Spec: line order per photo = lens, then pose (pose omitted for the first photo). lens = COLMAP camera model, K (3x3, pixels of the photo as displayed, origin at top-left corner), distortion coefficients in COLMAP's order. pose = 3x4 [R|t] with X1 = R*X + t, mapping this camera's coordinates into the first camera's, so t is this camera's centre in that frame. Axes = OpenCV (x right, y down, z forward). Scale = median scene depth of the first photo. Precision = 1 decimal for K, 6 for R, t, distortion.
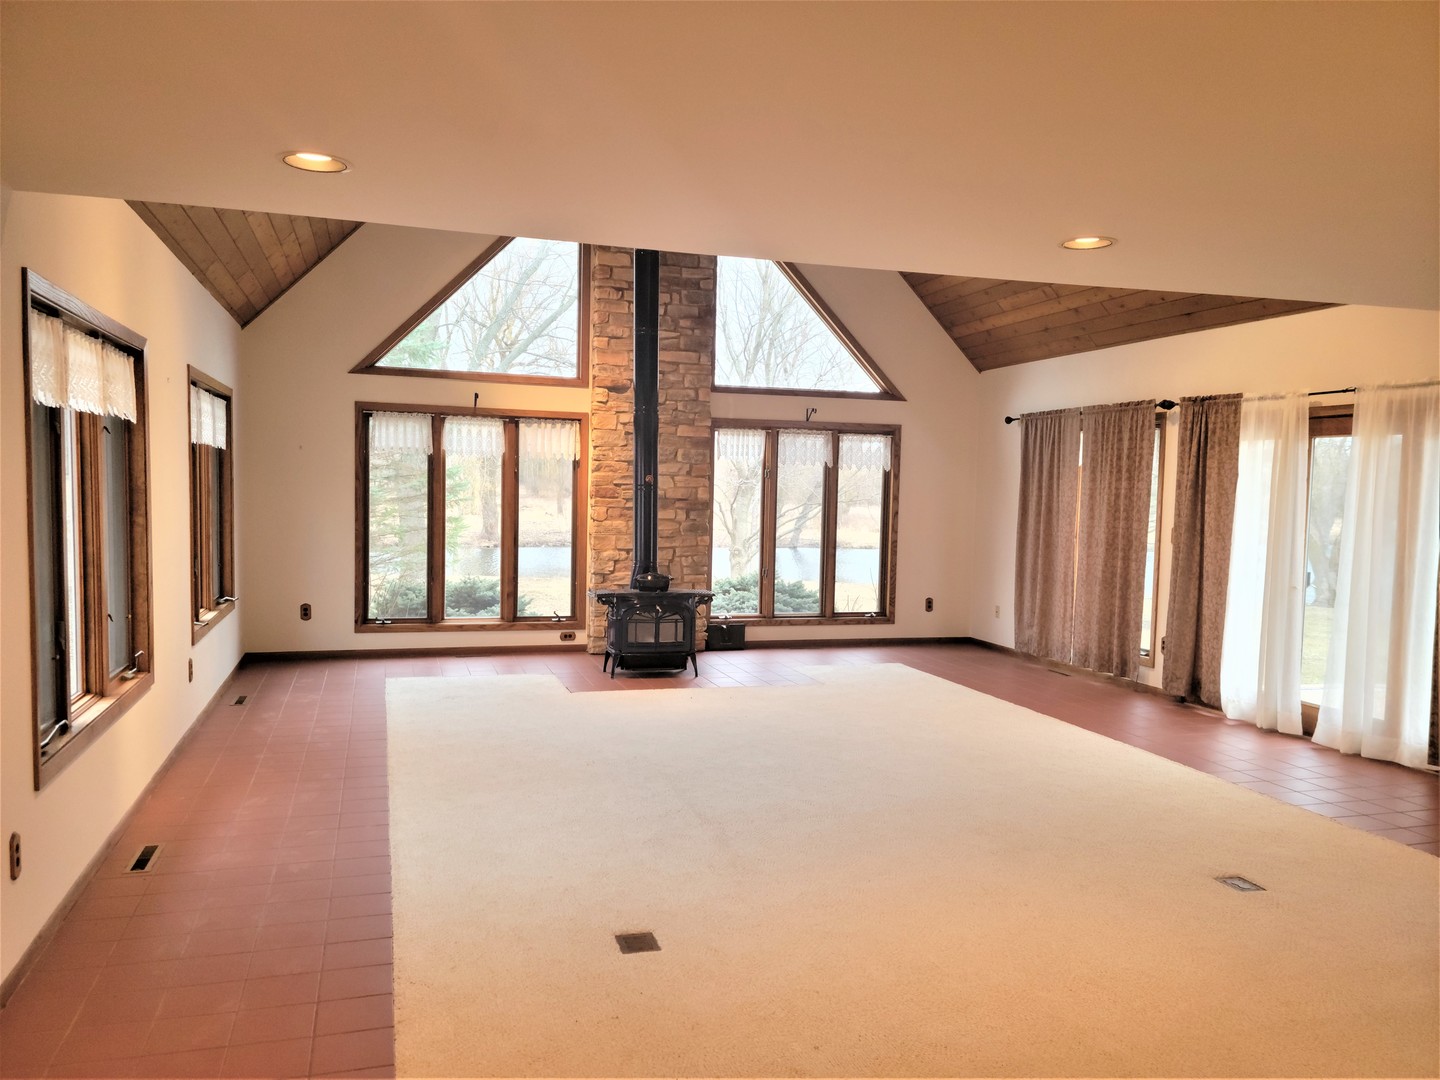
lens RADIAL K [[1132.4, 0, 715.9], [0, 1132.4, 543.9], [0, 0, 1]] dist [0.100110, -0.095985]
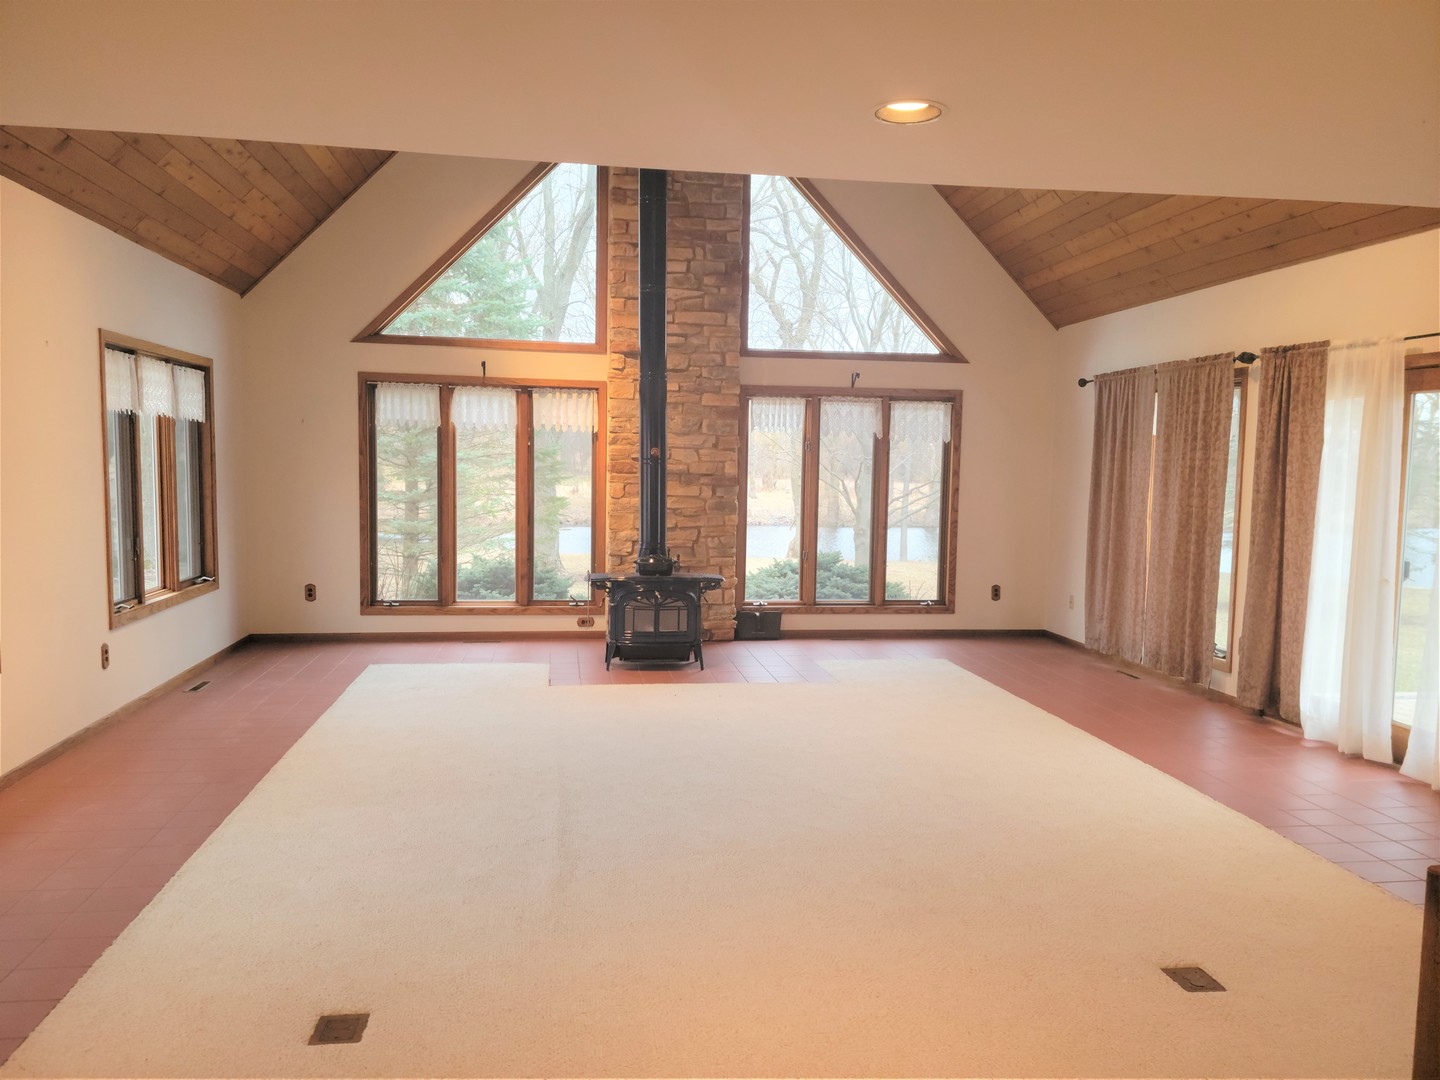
lens RADIAL K [[1132.4, 0, 720.6], [0, 1132.4, 542.8], [0, 0, 1]] dist [0.100110, -0.095985]
pose [[0.988986, 0.006327, -0.147875, 0.122018], [-0.003664, 0.999826, 0.018272, -0.001146], [0.147965, -0.017529, 0.988837, 0.100682]]
